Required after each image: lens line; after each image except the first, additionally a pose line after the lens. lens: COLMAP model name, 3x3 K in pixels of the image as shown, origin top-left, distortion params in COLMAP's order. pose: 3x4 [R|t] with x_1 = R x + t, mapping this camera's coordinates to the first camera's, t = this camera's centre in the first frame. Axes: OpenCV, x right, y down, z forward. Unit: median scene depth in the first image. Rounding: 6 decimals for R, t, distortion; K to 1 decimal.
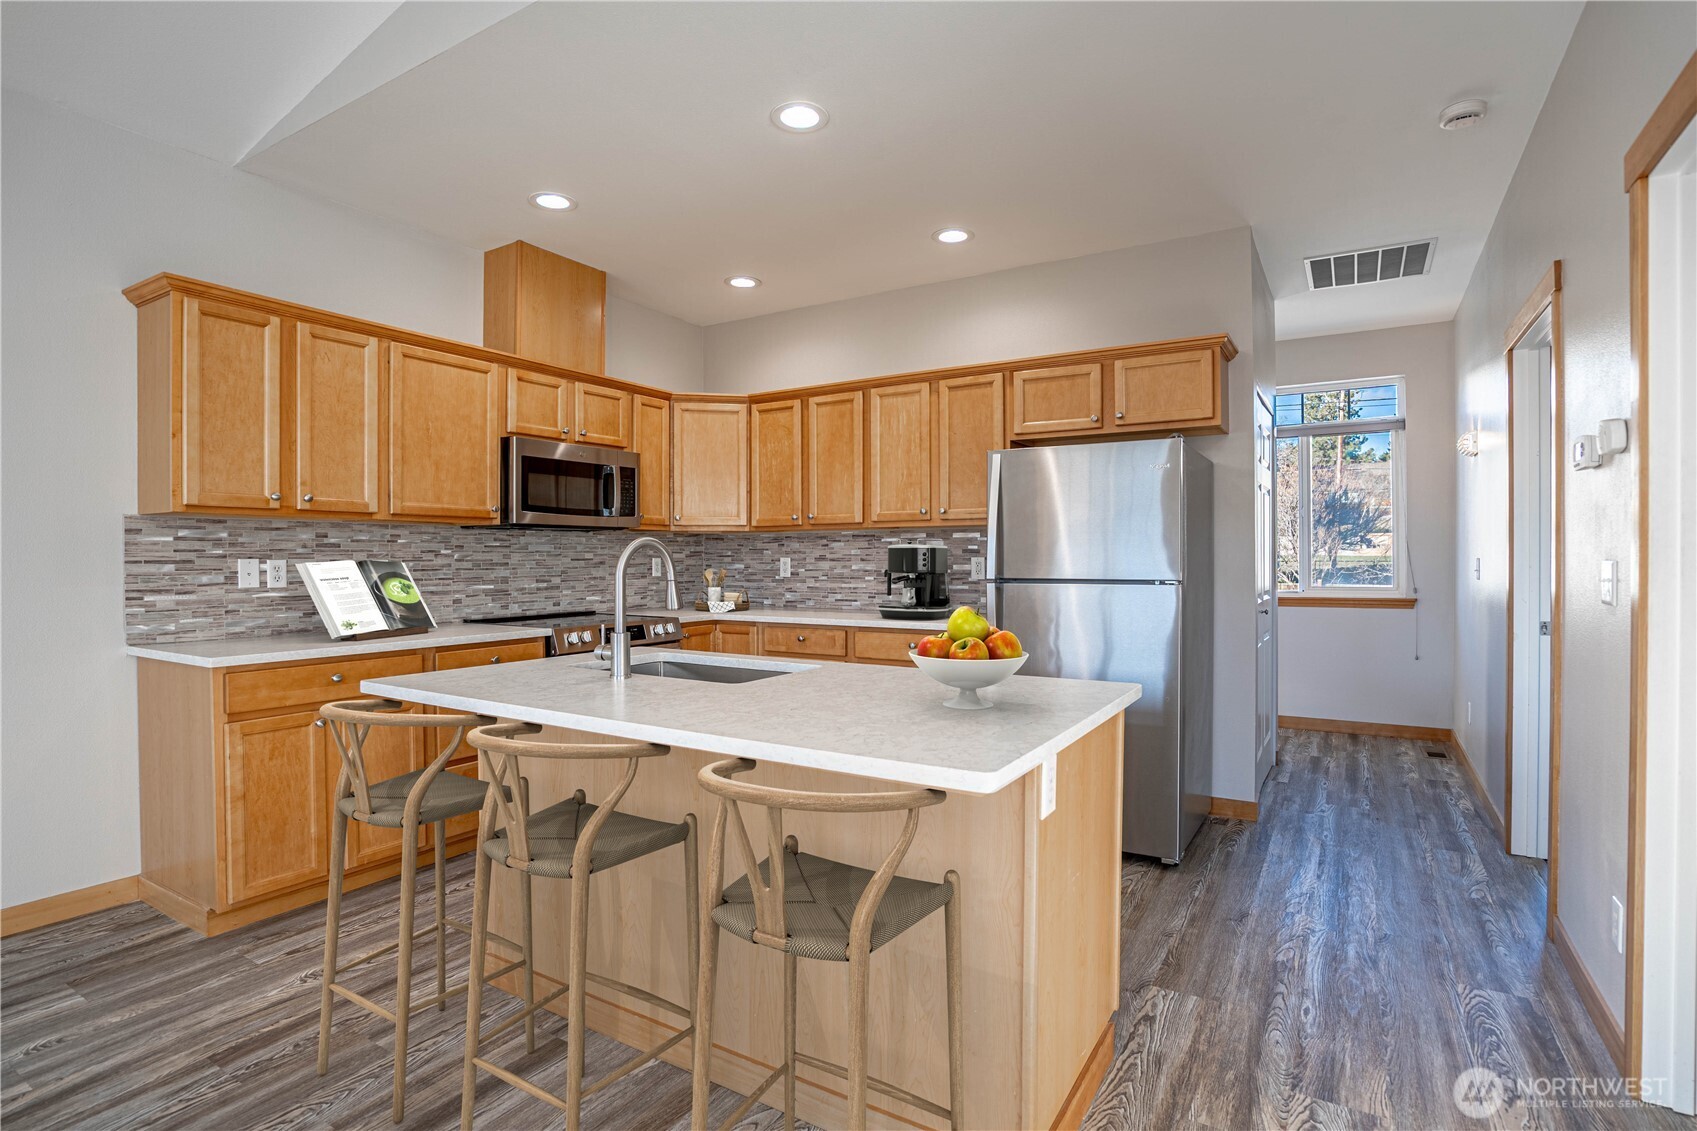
lens RADIAL K [[820.3, 0, 848.5], [0, 820.3, 565.5], [0, 0, 1]] dist [-0.000246, 0.000880]
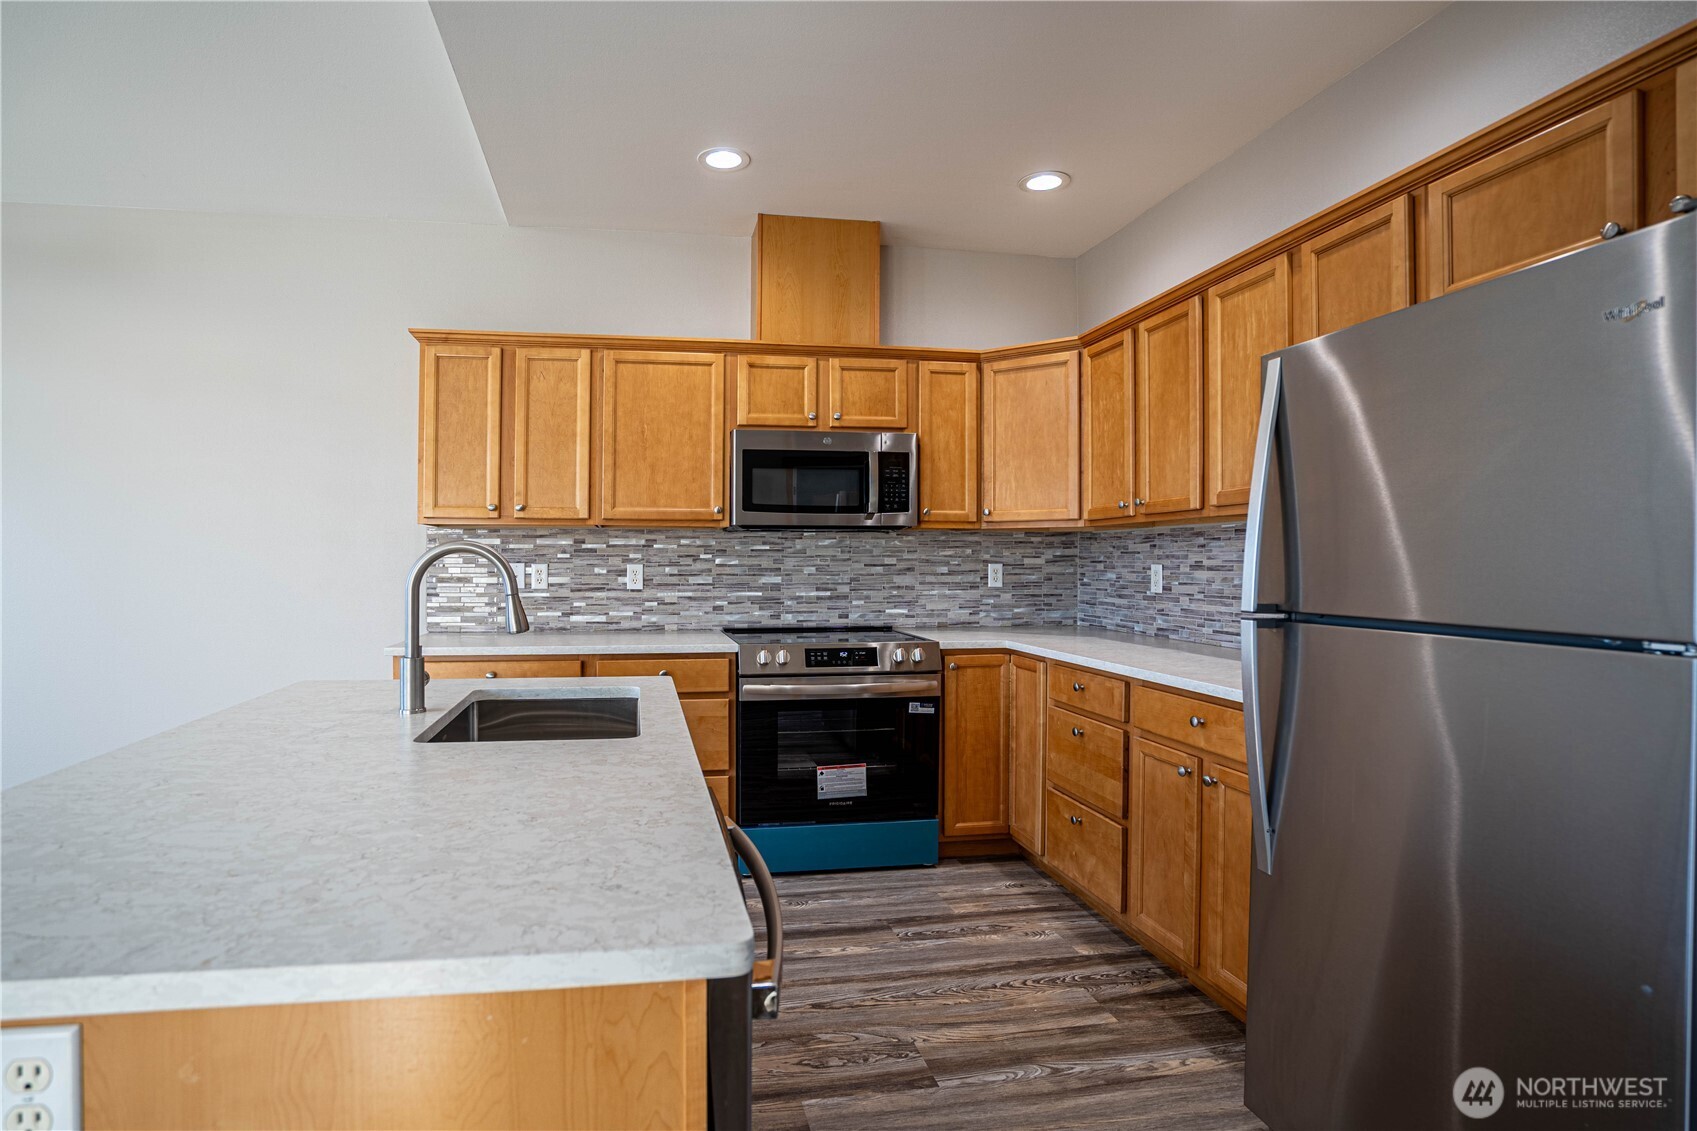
lens RADIAL K [[857.8, 0, 789.3], [0, 857.8, 565.2], [0, 0, 1]] dist [-0.060670, 0.041404]
pose [[0.663280, 0.008270, -0.748325, 0.306806], [-0.011038, 0.999938, 0.001266, -0.008075], [0.748290, 0.007420, 0.663331, 0.373109]]
